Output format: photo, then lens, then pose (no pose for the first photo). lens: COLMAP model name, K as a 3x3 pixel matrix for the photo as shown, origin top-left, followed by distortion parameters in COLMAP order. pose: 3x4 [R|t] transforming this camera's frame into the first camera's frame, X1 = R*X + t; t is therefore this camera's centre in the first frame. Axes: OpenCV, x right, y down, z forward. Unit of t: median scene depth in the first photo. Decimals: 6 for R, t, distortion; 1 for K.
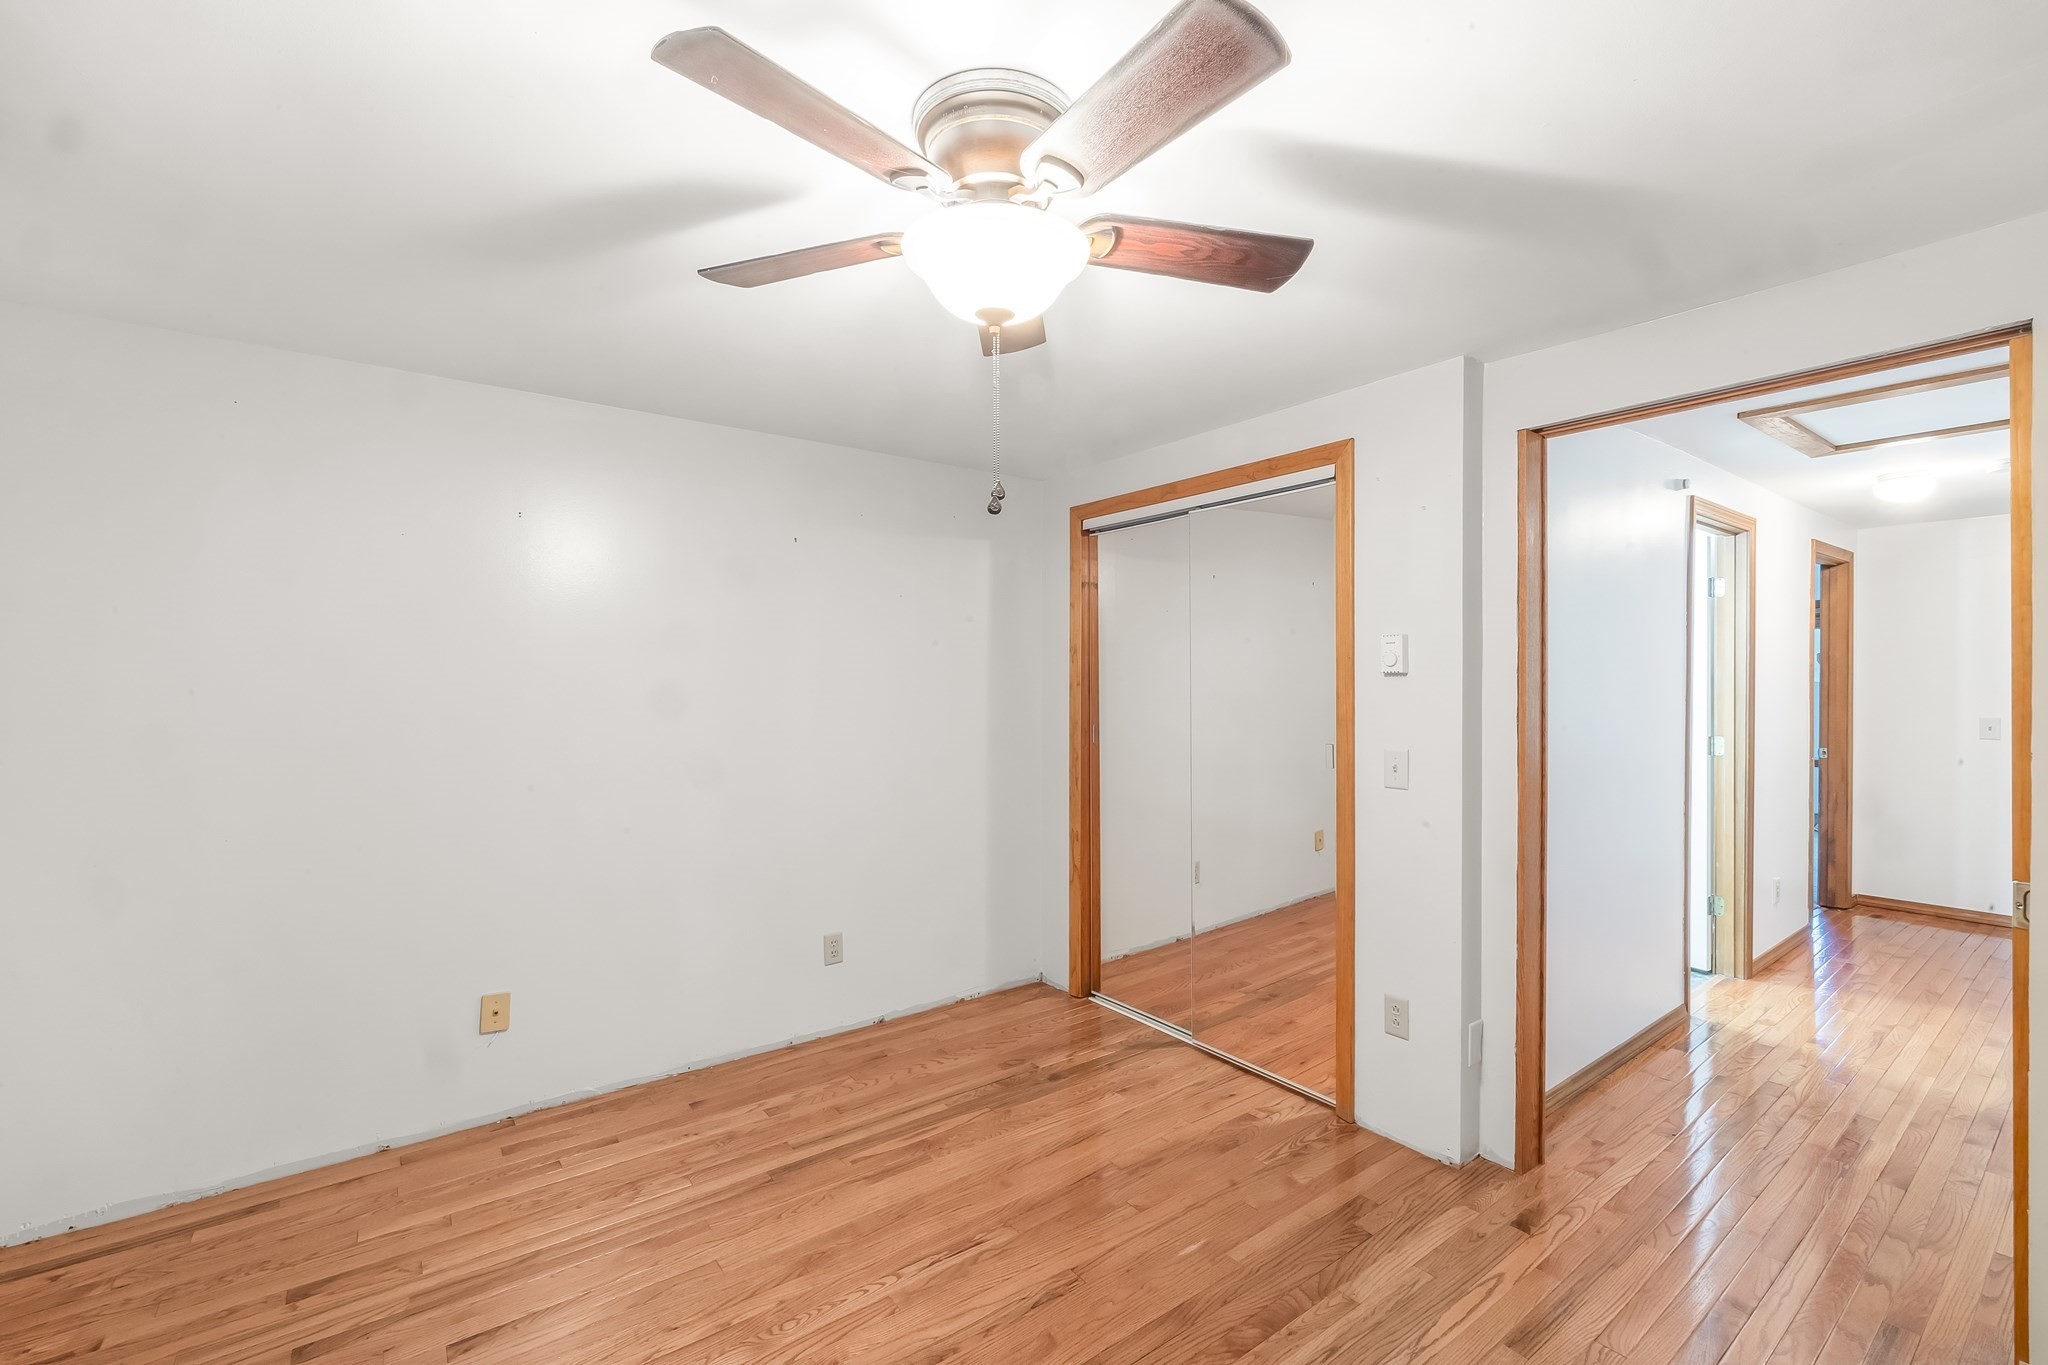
lens RADIAL K [[869.2, 0, 1024.0], [0, 869.2, 682.5], [0, 0, 1]] dist [0.000321, 0.000372]
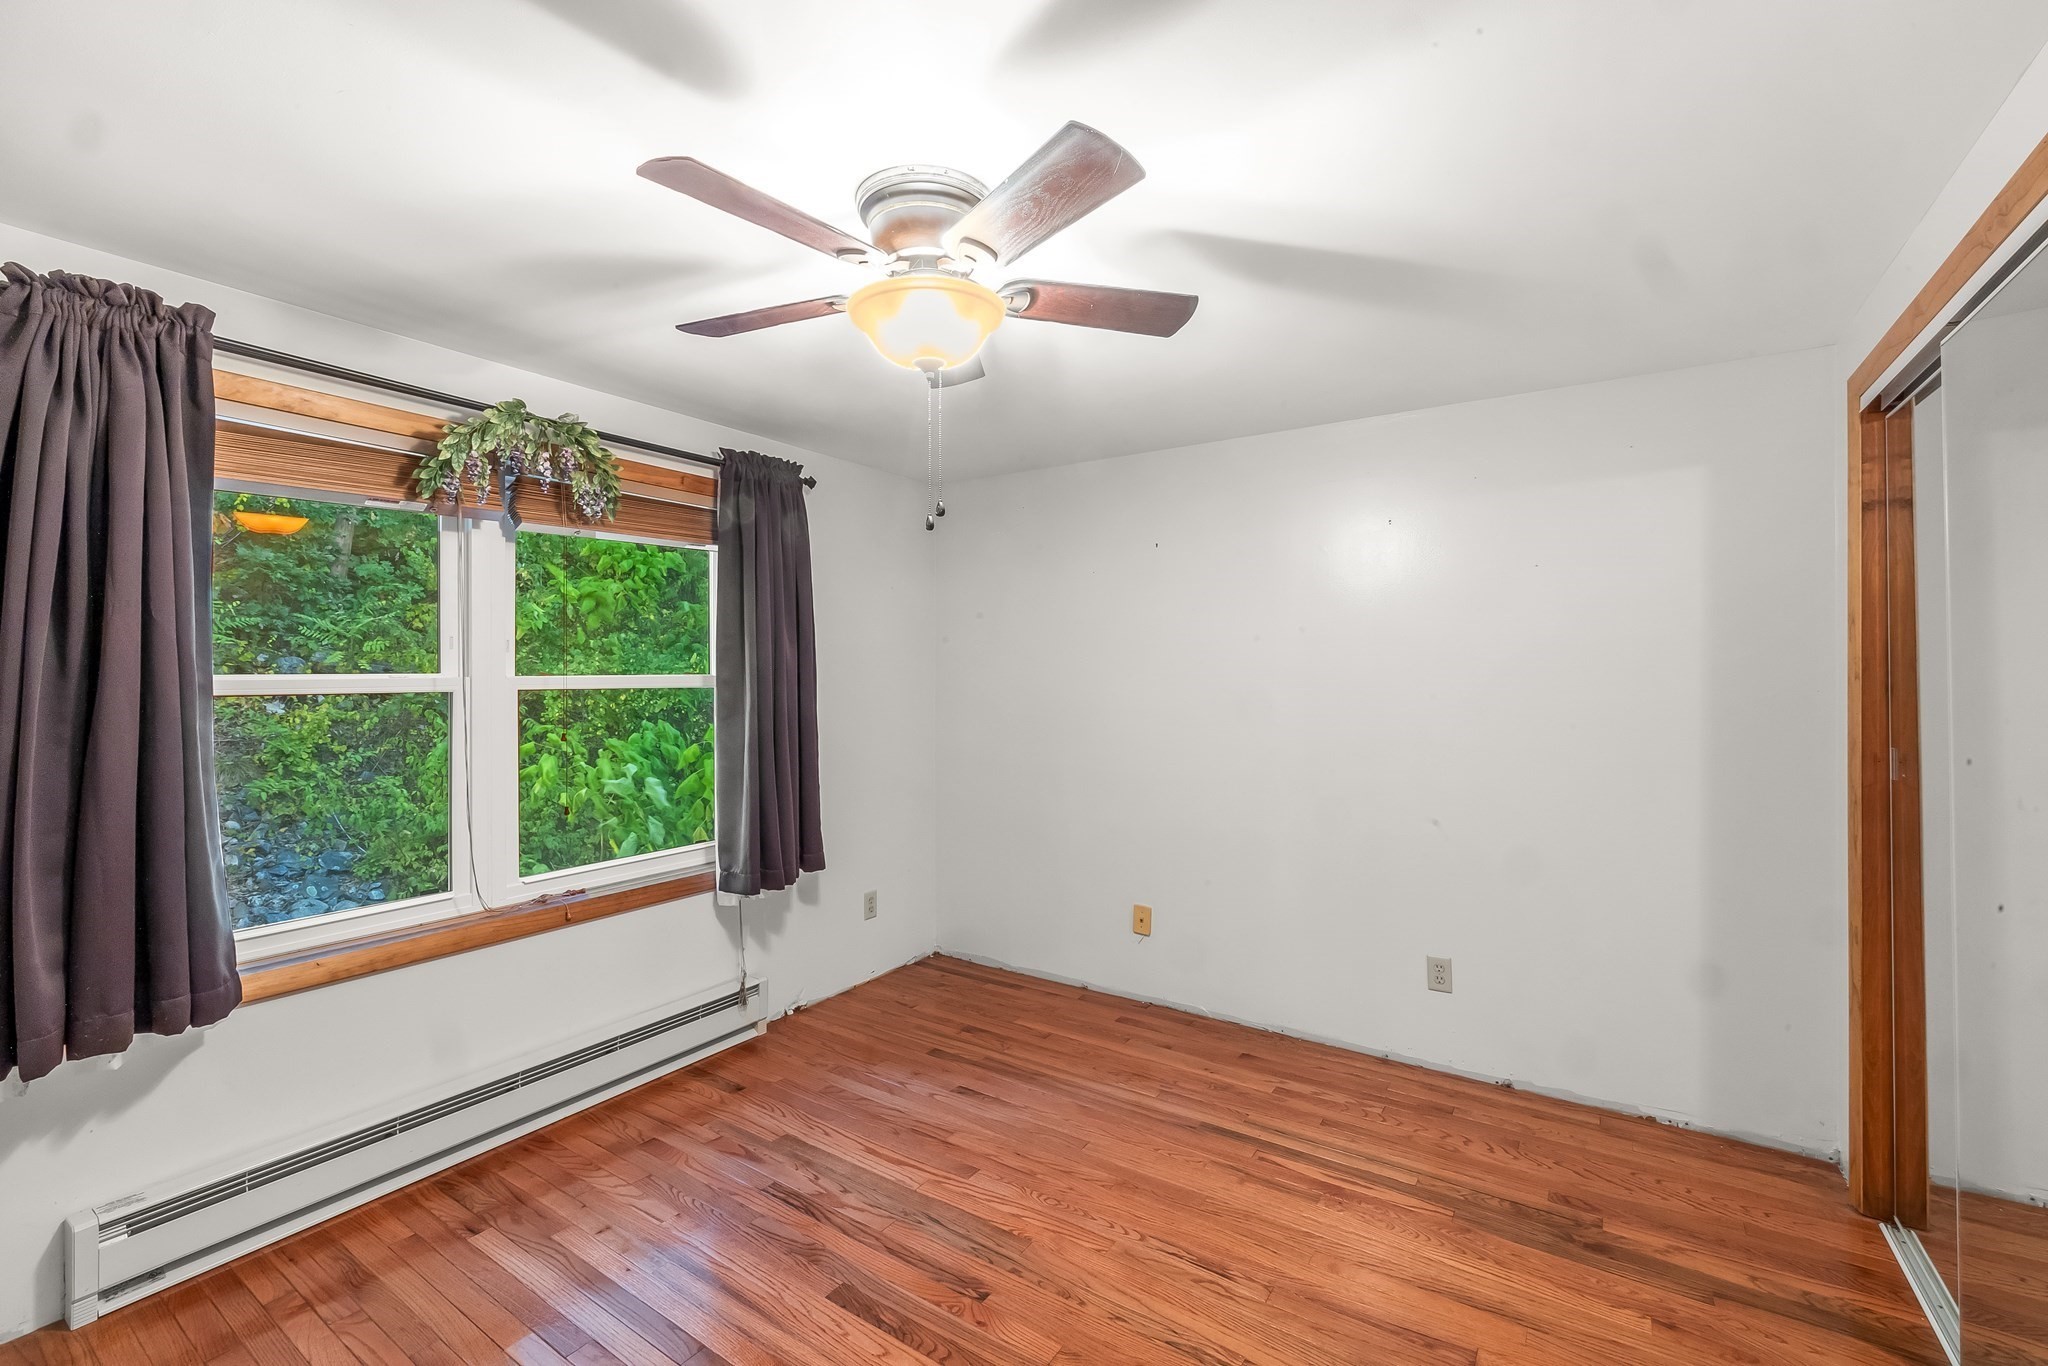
lens RADIAL K [[869.5, 0, 1033.7], [0, 869.5, 674.6], [0, 0, 1]] dist [-0.000171, 0.000575]
pose [[0.339175, 0.001677, -0.940722, 0.615027], [-0.002068, 0.999997, 0.001037, 0.000665], [0.940721, 0.001594, 0.339178, 0.401073]]
